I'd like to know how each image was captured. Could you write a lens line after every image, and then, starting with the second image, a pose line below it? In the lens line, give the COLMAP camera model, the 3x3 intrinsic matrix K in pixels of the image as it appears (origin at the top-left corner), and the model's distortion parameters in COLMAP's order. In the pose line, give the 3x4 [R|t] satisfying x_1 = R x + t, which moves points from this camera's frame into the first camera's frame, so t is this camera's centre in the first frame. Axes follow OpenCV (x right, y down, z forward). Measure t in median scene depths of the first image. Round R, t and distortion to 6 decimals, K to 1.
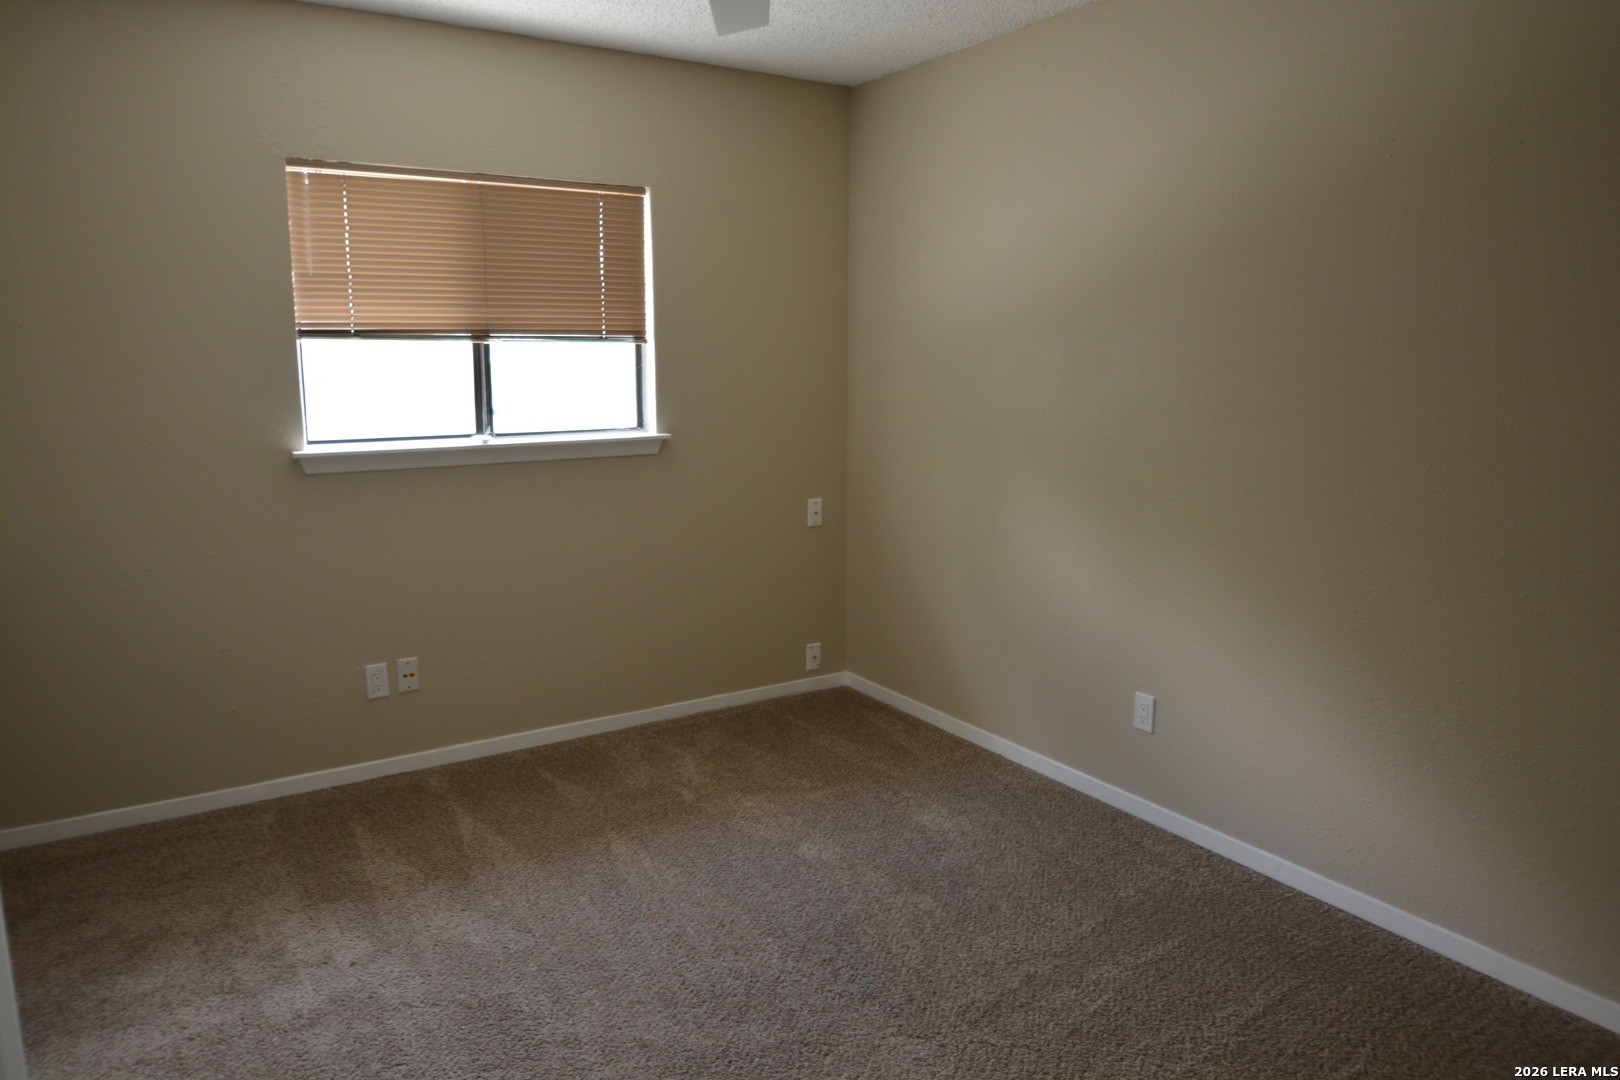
lens RADIAL K [[1040.4, 0, 804.1], [0, 1040.4, 531.9], [0, 0, 1]] dist [-0.038308, -0.001180]
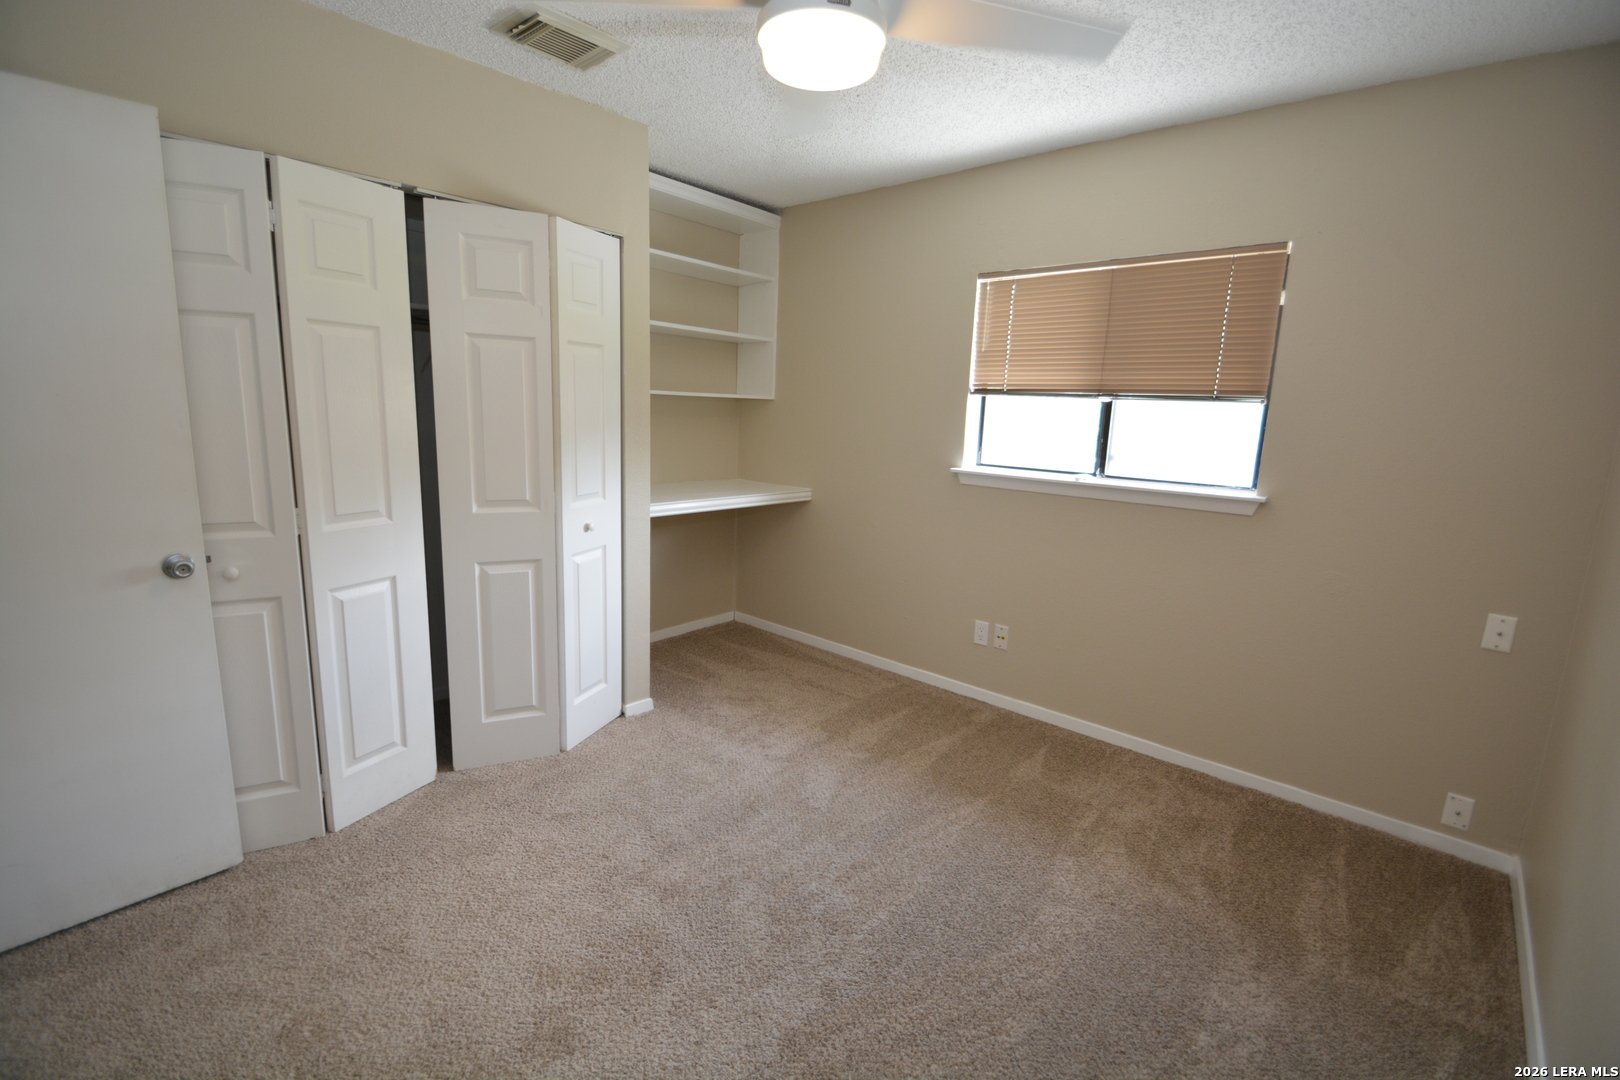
lens RADIAL K [[708.3, 0, 809.8], [0, 708.3, 541.1], [0, 0, 1]] dist [0.005721, -0.011918]
pose [[0.275267, 0.188186, -0.942769, 0.425476], [-0.197459, 0.970813, 0.136130, -0.067502], [0.940871, 0.148686, 0.304392, 0.448287]]
